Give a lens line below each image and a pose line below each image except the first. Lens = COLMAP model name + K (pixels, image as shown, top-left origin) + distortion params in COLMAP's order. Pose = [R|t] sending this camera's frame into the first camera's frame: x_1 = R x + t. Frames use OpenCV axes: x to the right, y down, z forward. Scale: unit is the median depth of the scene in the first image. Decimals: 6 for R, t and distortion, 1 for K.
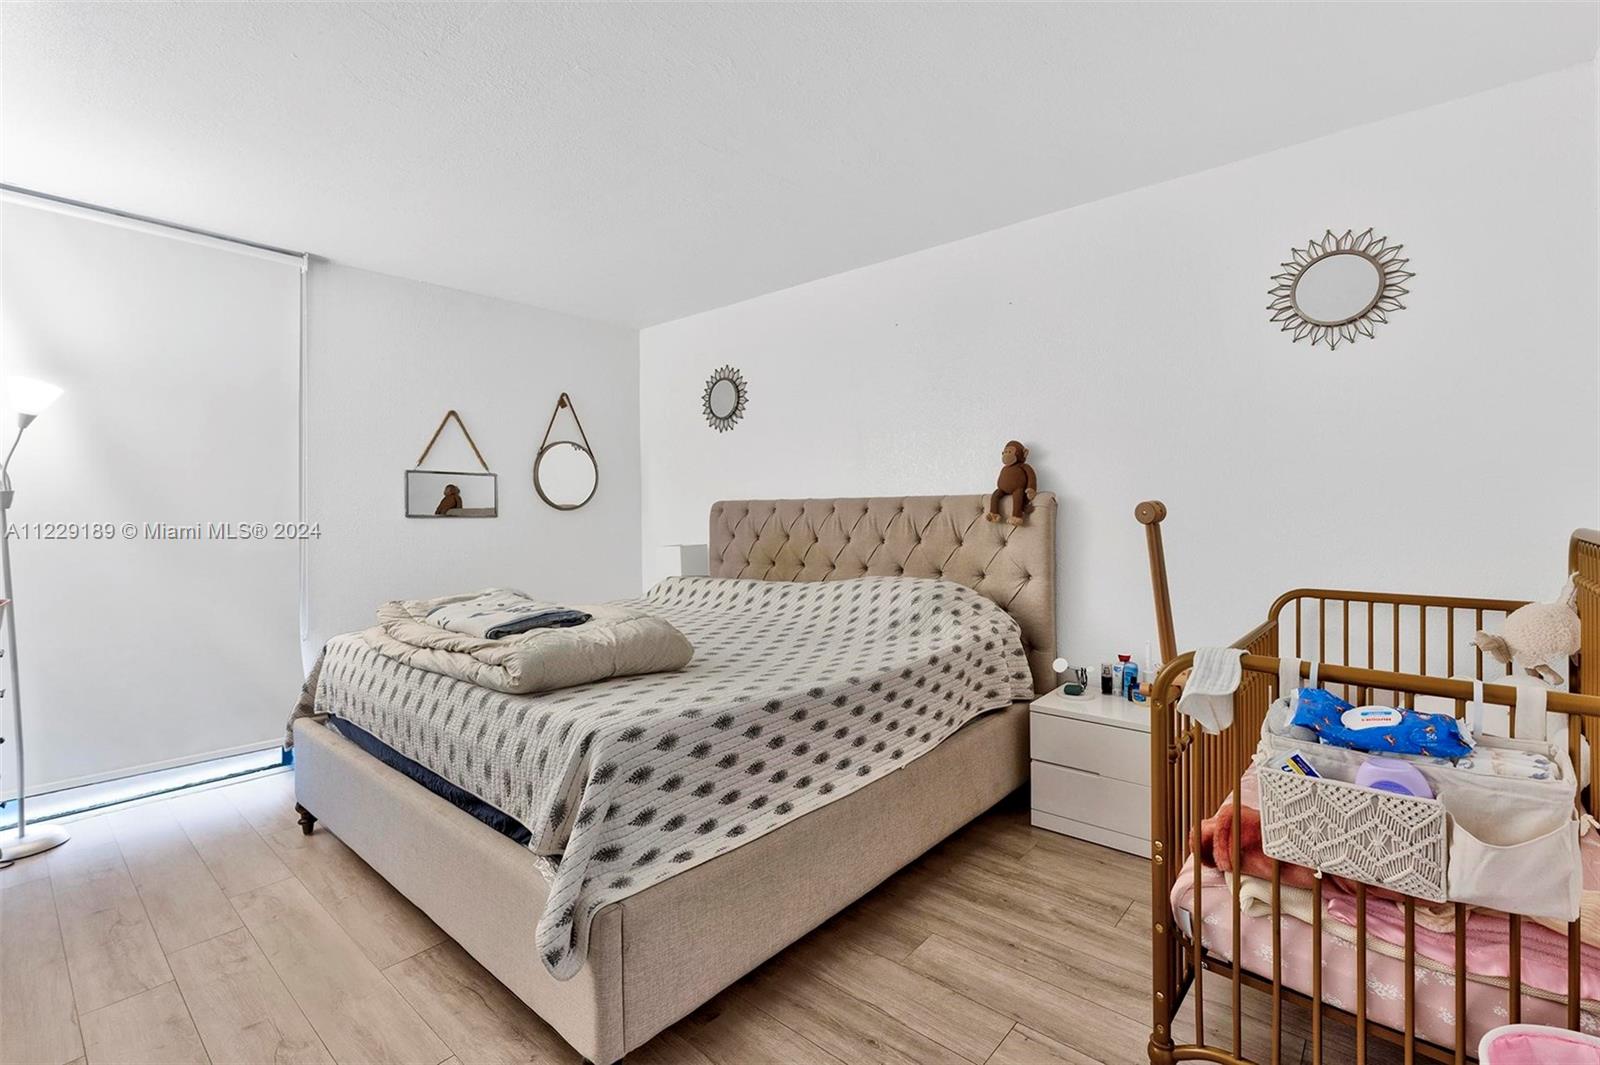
lens RADIAL K [[712.7, 0, 797.7], [0, 712.7, 513.0], [0, 0, 1]] dist [-0.000608, -0.000287]
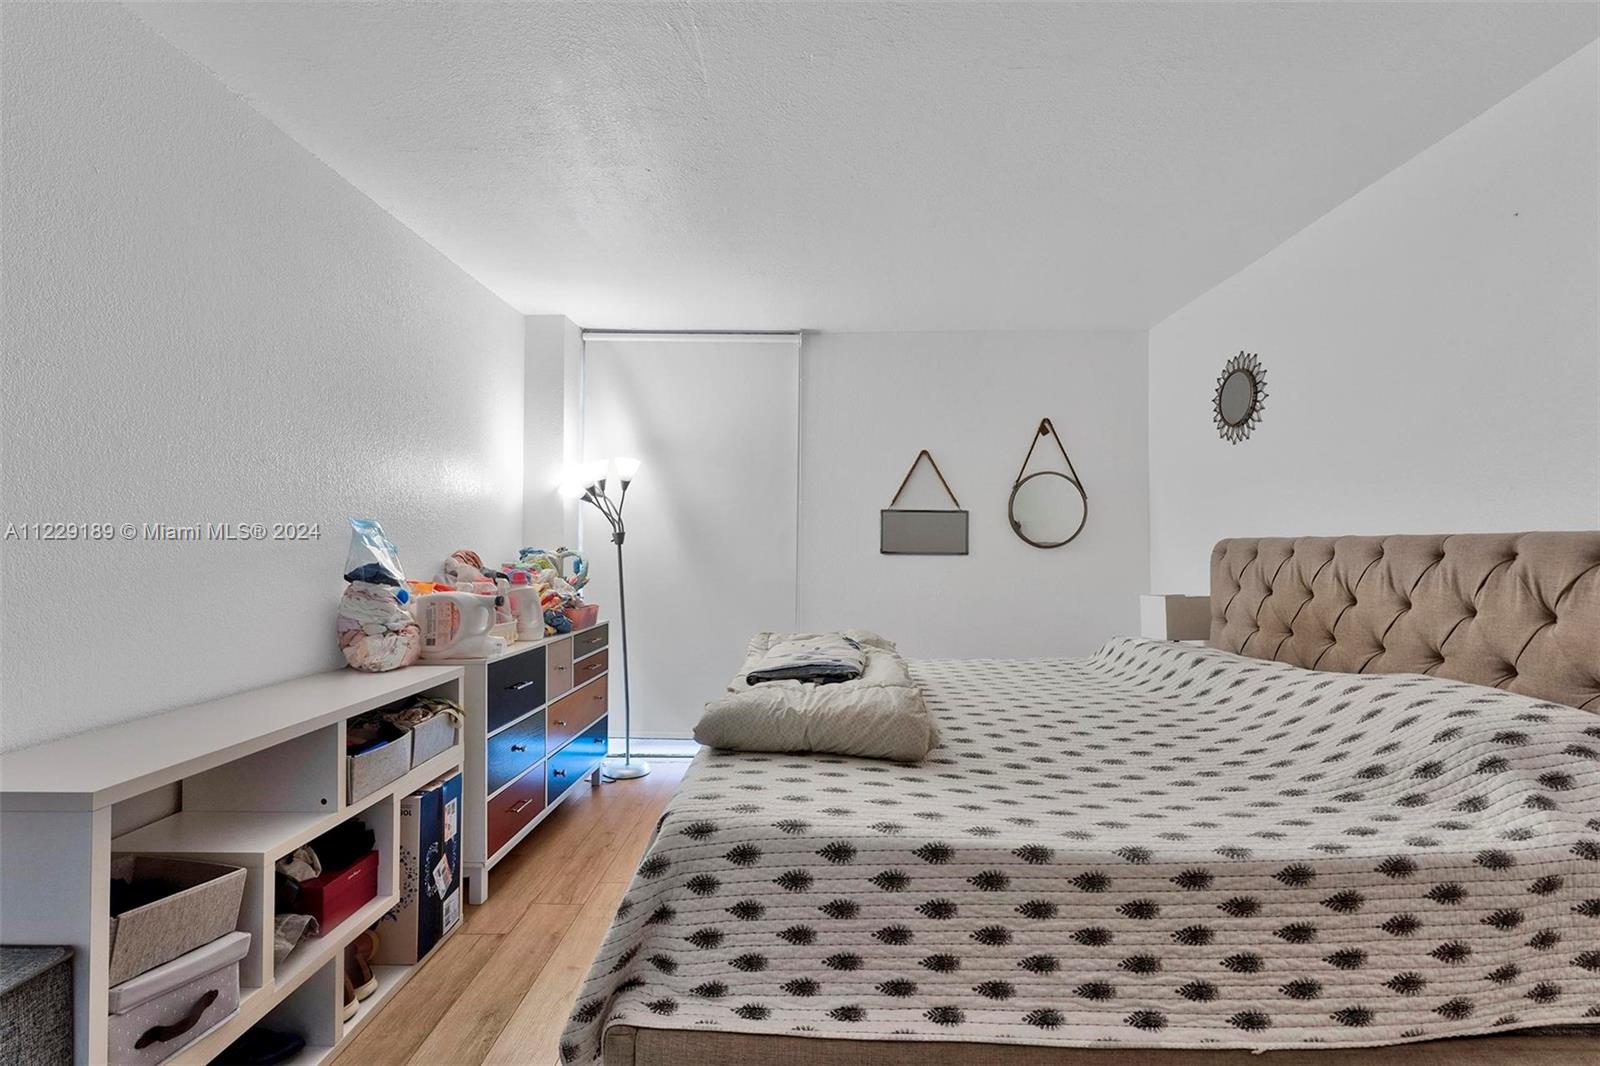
lens RADIAL K [[701.8, 0, 803.1], [0, 701.8, 535.7], [0, 0, 1]] dist [-0.000279, -0.000448]
pose [[0.639466, -0.001242, -0.768819, 0.291832], [-0.010205, 0.999897, -0.010104, -0.013765], [0.768752, 0.014307, 0.639387, 0.356429]]
